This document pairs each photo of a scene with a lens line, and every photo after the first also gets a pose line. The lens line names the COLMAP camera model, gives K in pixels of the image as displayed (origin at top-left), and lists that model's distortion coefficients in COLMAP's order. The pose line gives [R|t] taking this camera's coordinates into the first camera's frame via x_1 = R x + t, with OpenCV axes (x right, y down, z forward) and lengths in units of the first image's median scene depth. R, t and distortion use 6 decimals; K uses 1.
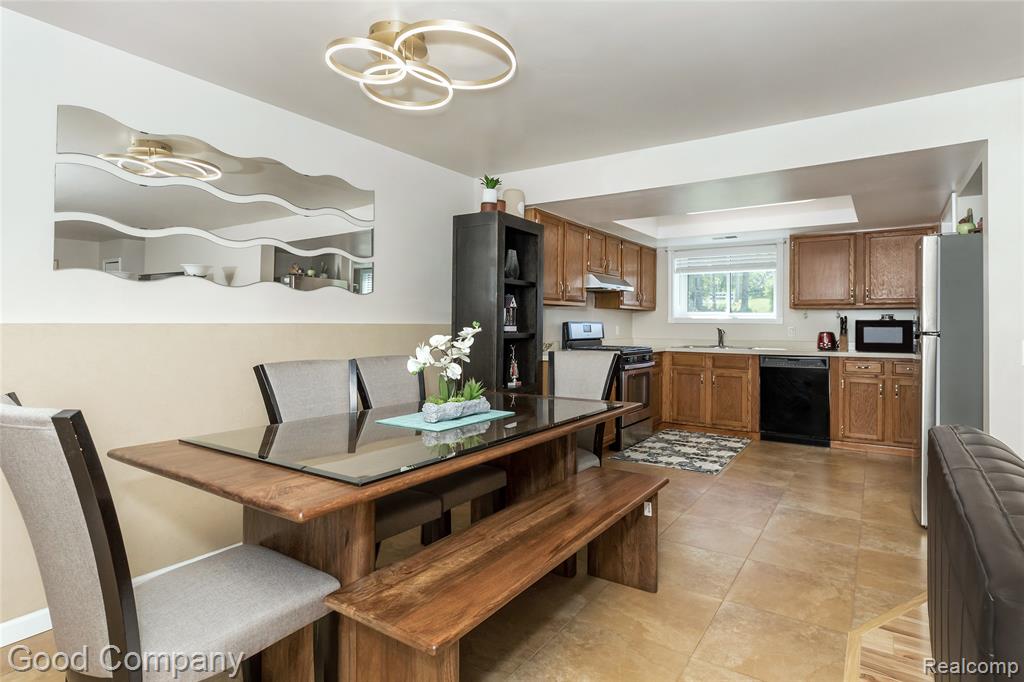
lens RADIAL K [[516.7, 0, 521.6], [0, 516.7, 316.0], [0, 0, 1]] dist [-0.009097, 0.000836]
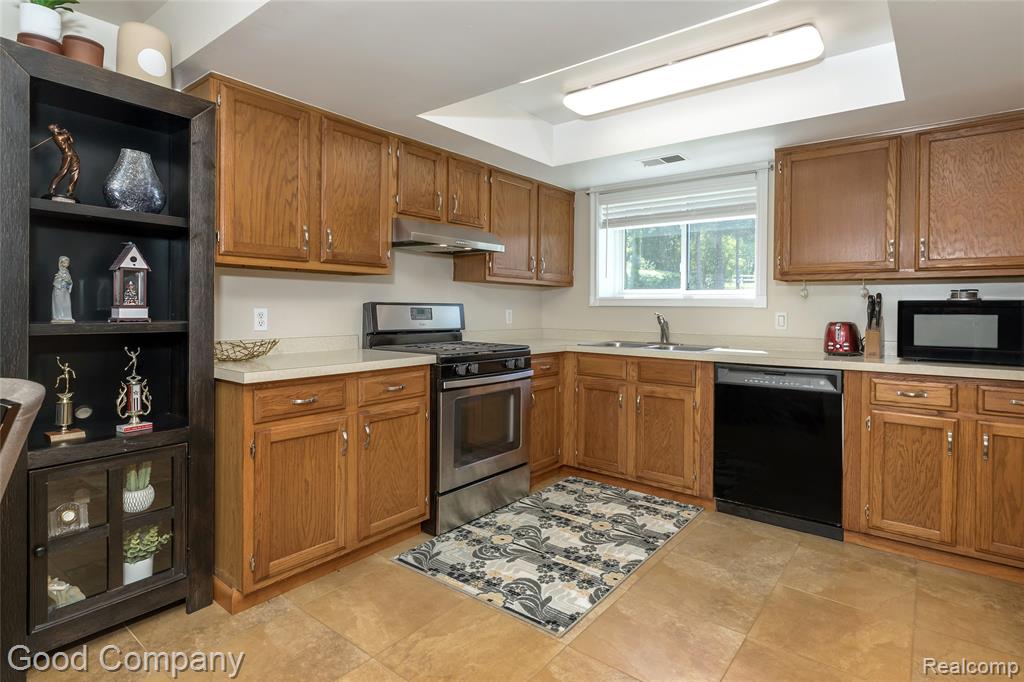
lens RADIAL K [[533.0, 0, 494.3], [0, 533.0, 303.8], [0, 0, 1]] dist [0.014606, -0.003245]
pose [[0.995692, 0.004154, -0.092632, 0.275559], [-0.003518, 0.999969, 0.007029, 0.008135], [0.092659, -0.006673, 0.995676, 0.395965]]
